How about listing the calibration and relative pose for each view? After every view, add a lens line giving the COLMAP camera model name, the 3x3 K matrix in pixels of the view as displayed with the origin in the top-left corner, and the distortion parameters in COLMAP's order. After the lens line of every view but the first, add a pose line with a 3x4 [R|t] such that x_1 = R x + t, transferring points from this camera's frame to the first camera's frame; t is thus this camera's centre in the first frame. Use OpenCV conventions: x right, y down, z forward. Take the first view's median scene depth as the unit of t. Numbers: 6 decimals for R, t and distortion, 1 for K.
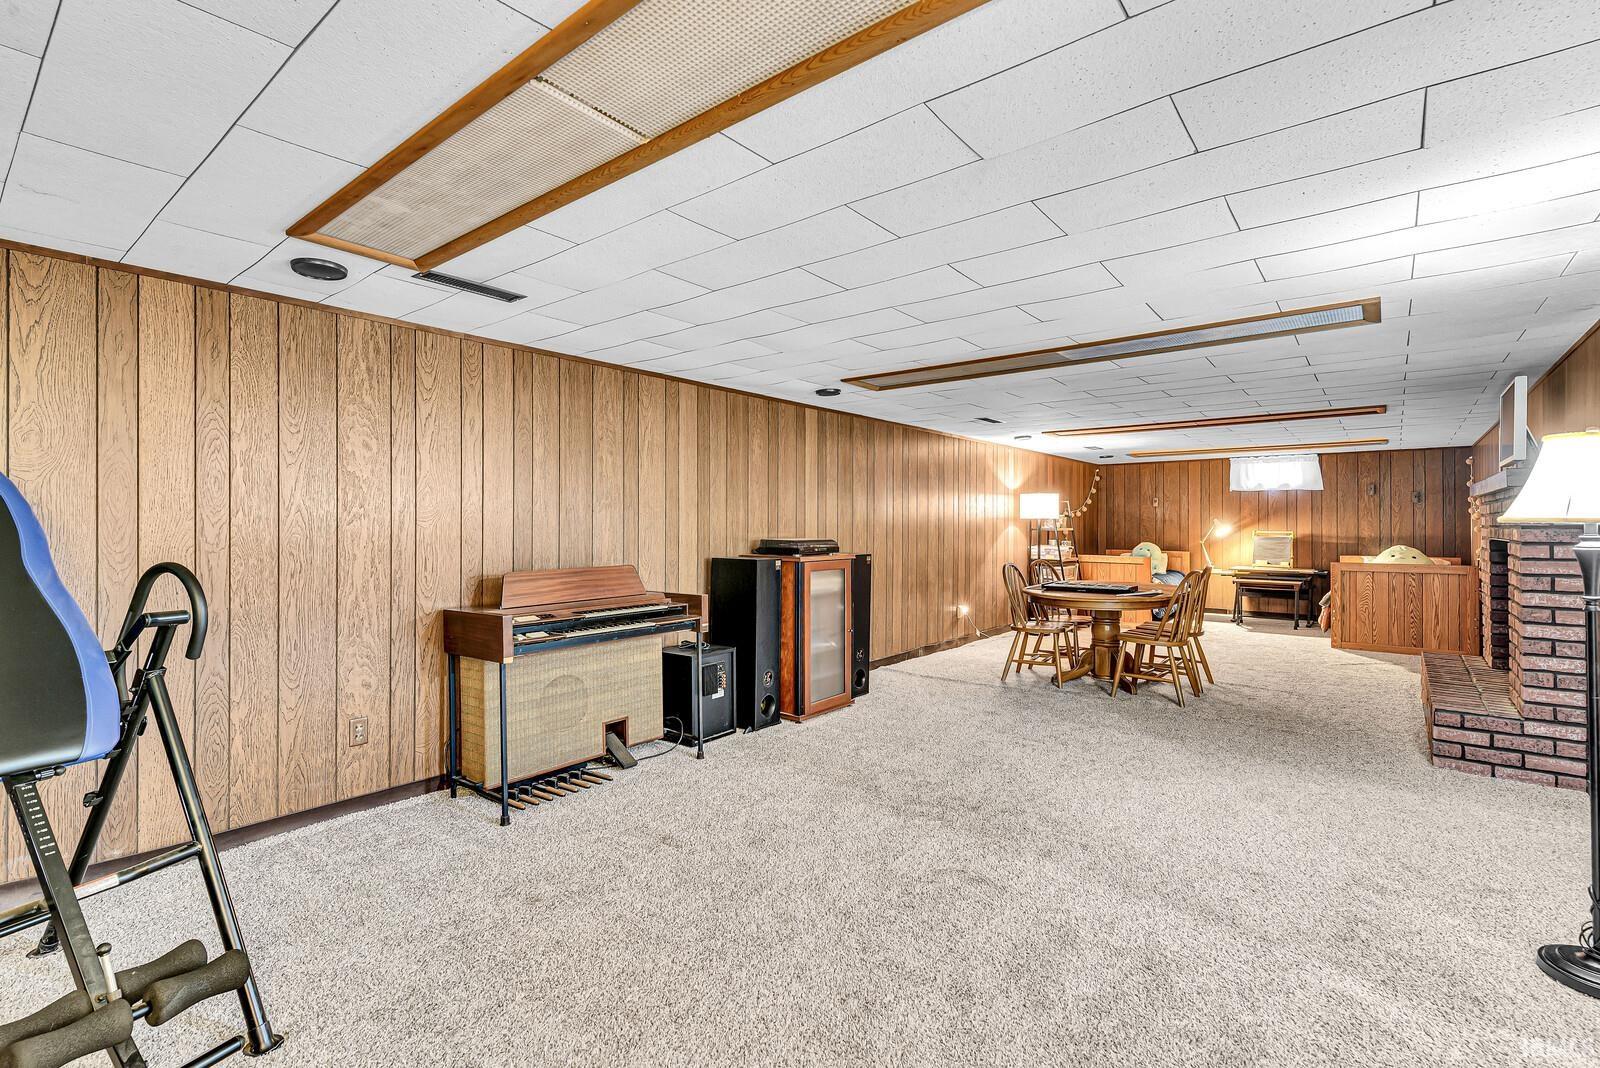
lens RADIAL K [[743.9, 0, 800.0], [0, 743.9, 534.0], [0, 0, 1]] dist [-0.001208, -0.000241]
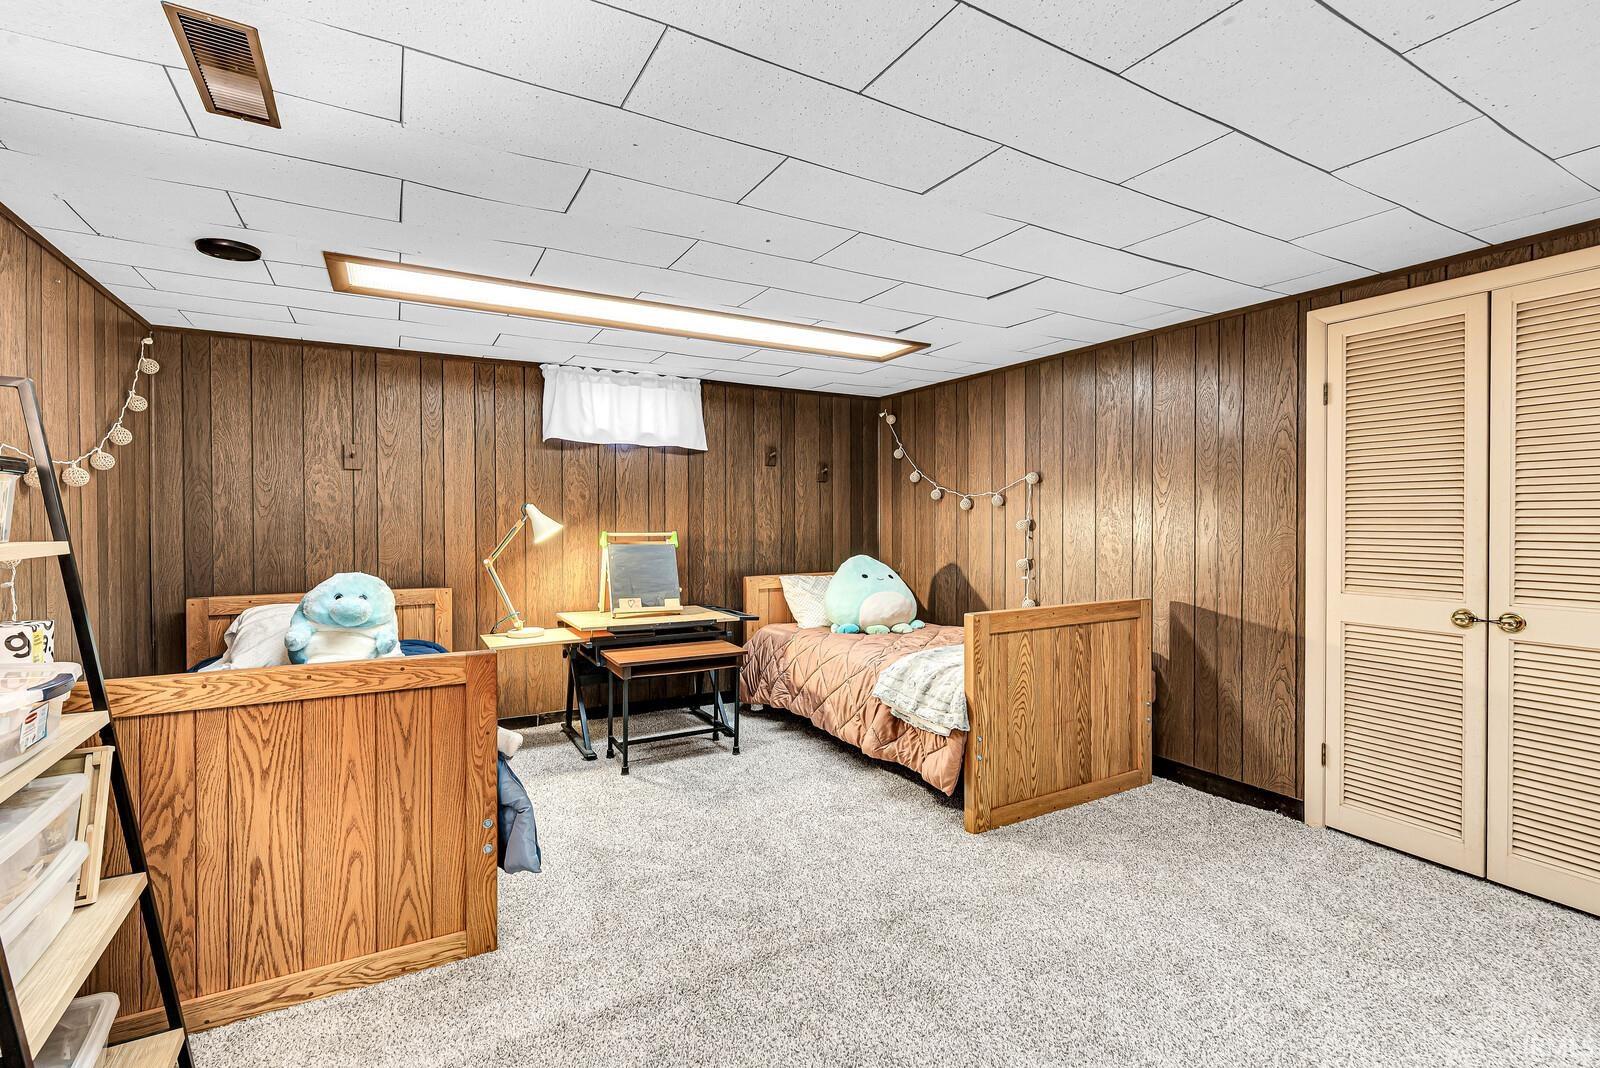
lens RADIAL K [[717.7, 0, 795.9], [0, 717.7, 512.0], [0, 0, 1]] dist [-0.000304, -0.000284]
pose [[0.375289, 0.006050, 0.926888, 0.266367], [0.013901, 0.999829, -0.012155, -0.009698], [-0.926803, 0.017447, 0.375141, 0.756171]]
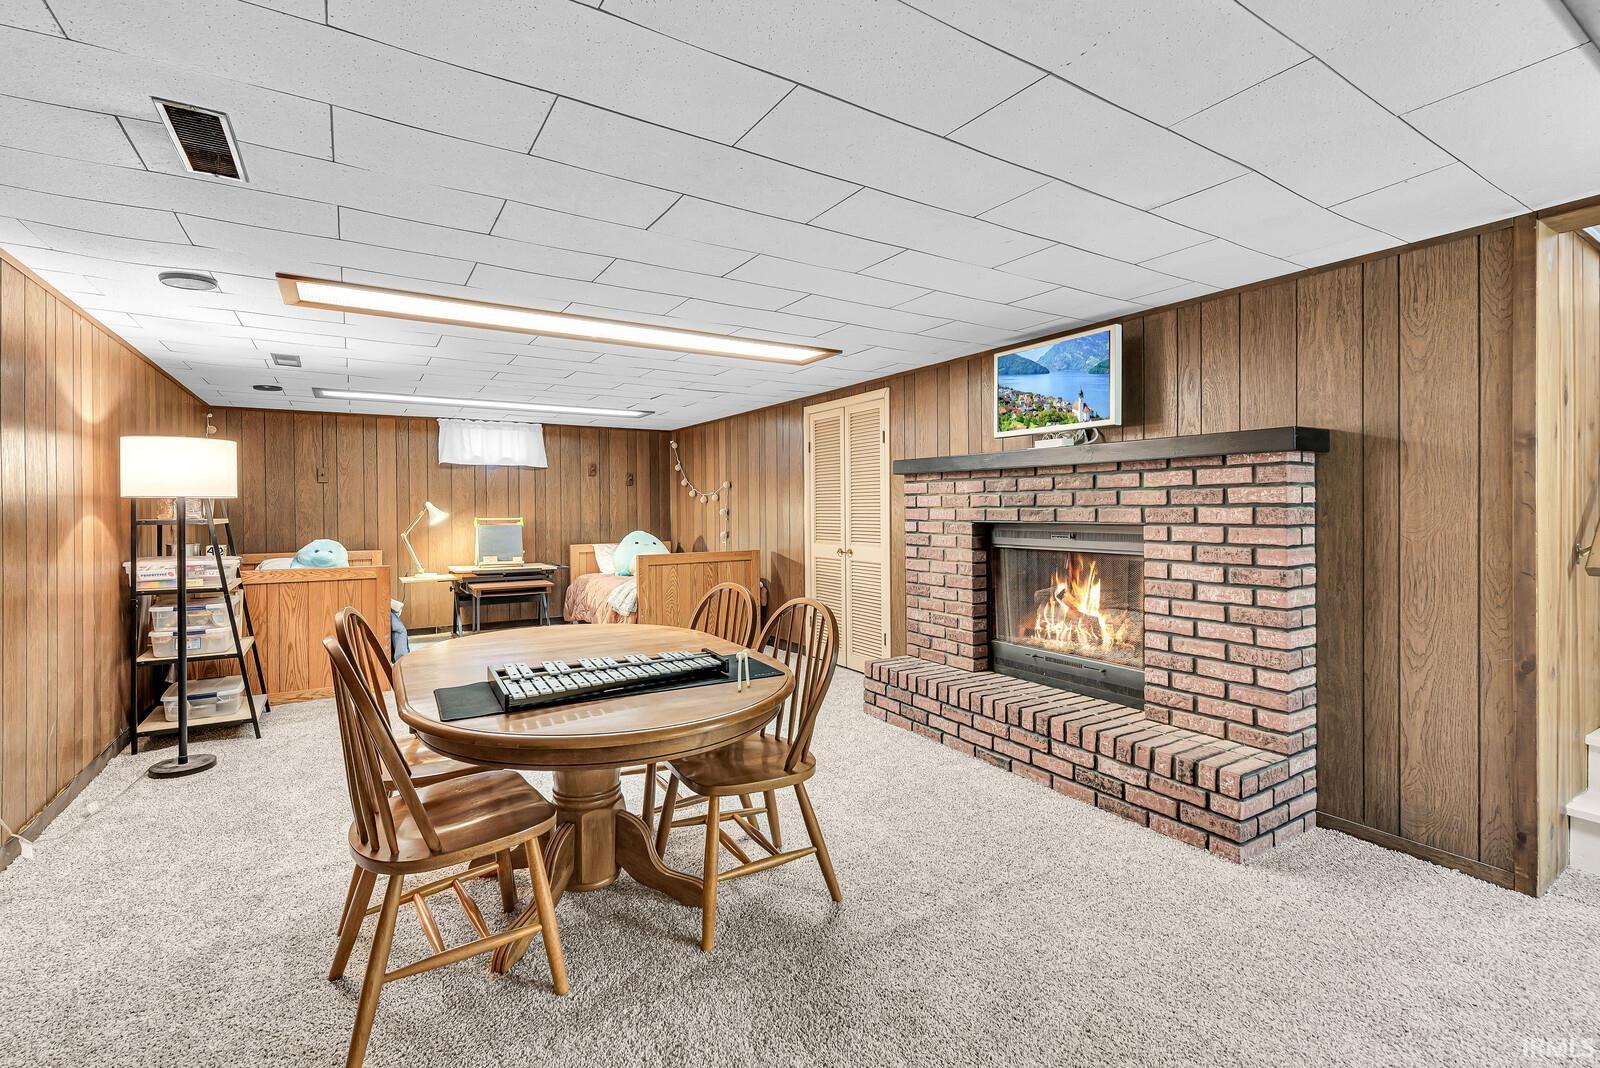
lens RADIAL K [[713.3, 0, 802.3], [0, 713.3, 499.0], [0, 0, 1]] dist [0.000452, -0.000031]
pose [[0.327541, 0.007990, 0.944803, 0.042039], [0.020593, 0.999666, -0.015593, -0.005316], [-0.944613, 0.024563, 0.327267, 0.468450]]
